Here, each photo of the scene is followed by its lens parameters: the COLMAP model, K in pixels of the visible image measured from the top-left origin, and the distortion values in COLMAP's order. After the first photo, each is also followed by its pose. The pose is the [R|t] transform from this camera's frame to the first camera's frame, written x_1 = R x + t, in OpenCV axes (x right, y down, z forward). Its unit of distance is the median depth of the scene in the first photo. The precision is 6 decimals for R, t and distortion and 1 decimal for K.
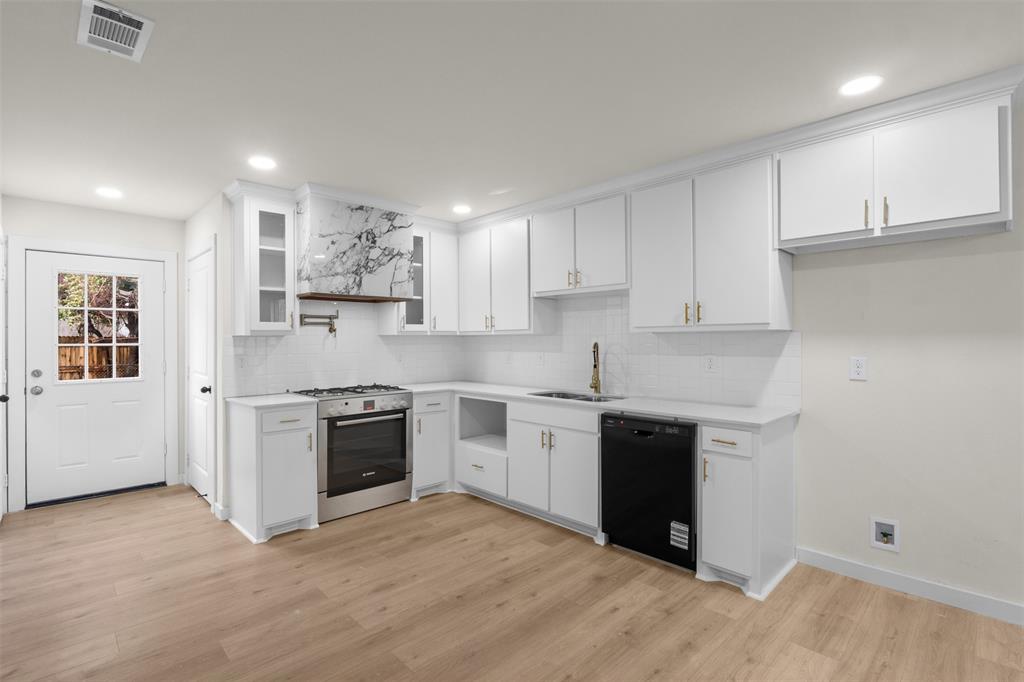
lens RADIAL K [[478.7, 0, 512.0], [0, 478.7, 341.0], [0, 0, 1]] dist [-0.009447, 0.000099]
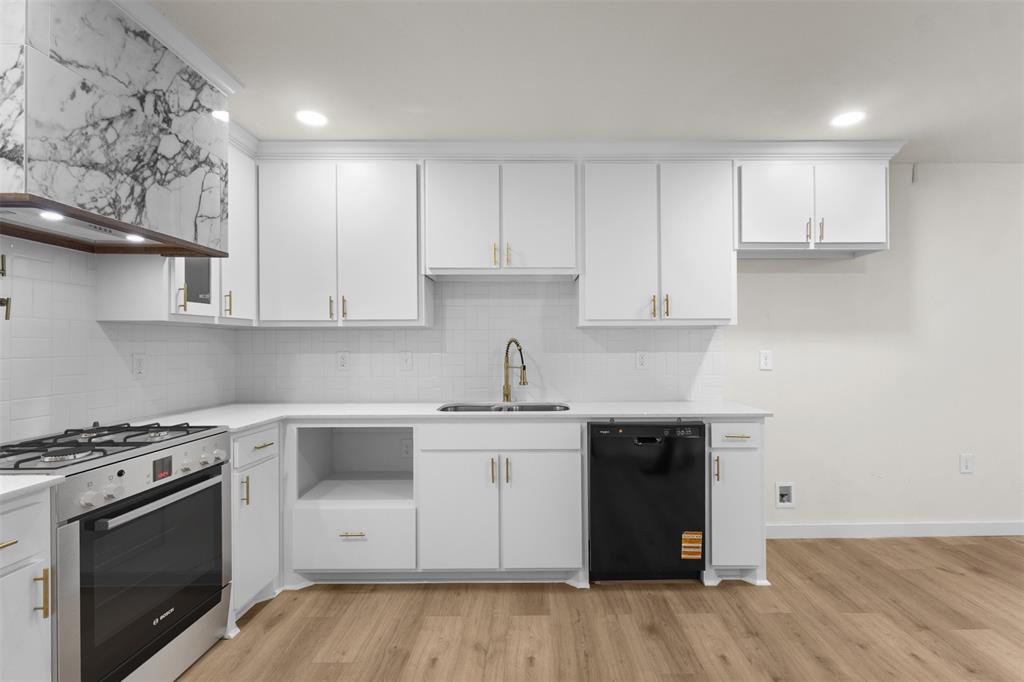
lens RADIAL K [[482.0, 0, 532.5], [0, 482.0, 343.6], [0, 0, 1]] dist [0.003683, 0.000341]
pose [[0.695692, 0.004202, 0.718328, -0.394342], [0.001408, 0.999973, -0.007213, 0.017915], [-0.718339, 0.006029, 0.695667, 0.423959]]
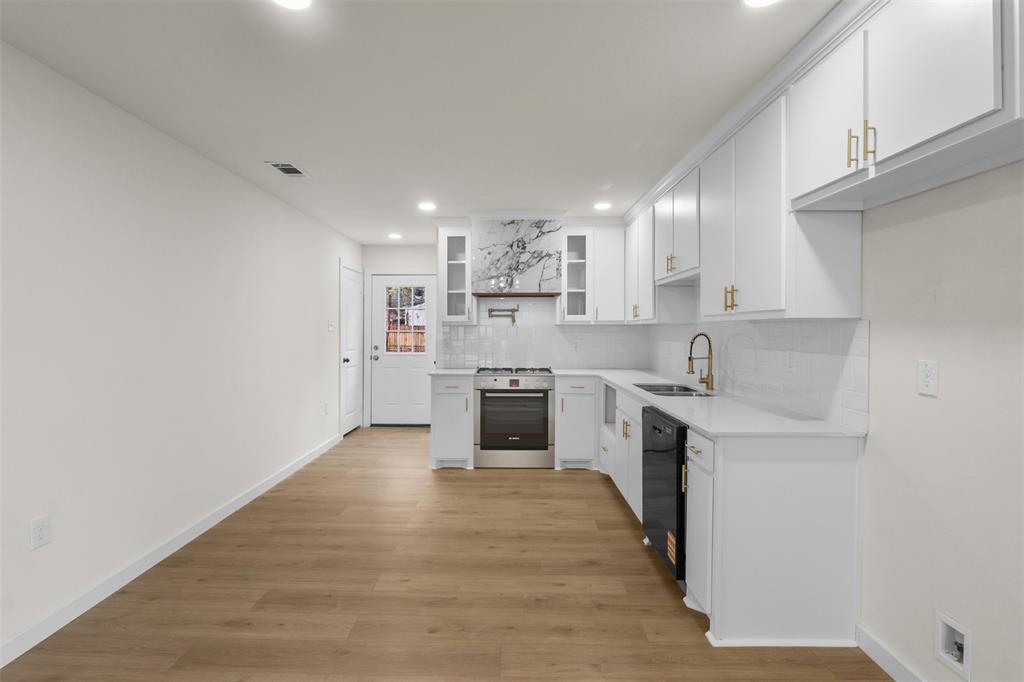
lens RADIAL K [[485.7, 0, 511.9], [0, 485.7, 333.1], [0, 0, 1]] dist [-0.000505, 0.000045]
pose [[0.715926, 0.011190, -0.698086, 0.571974], [-0.005380, 0.999930, 0.010512, -0.004251], [0.698155, -0.003770, 0.715937, 0.099665]]
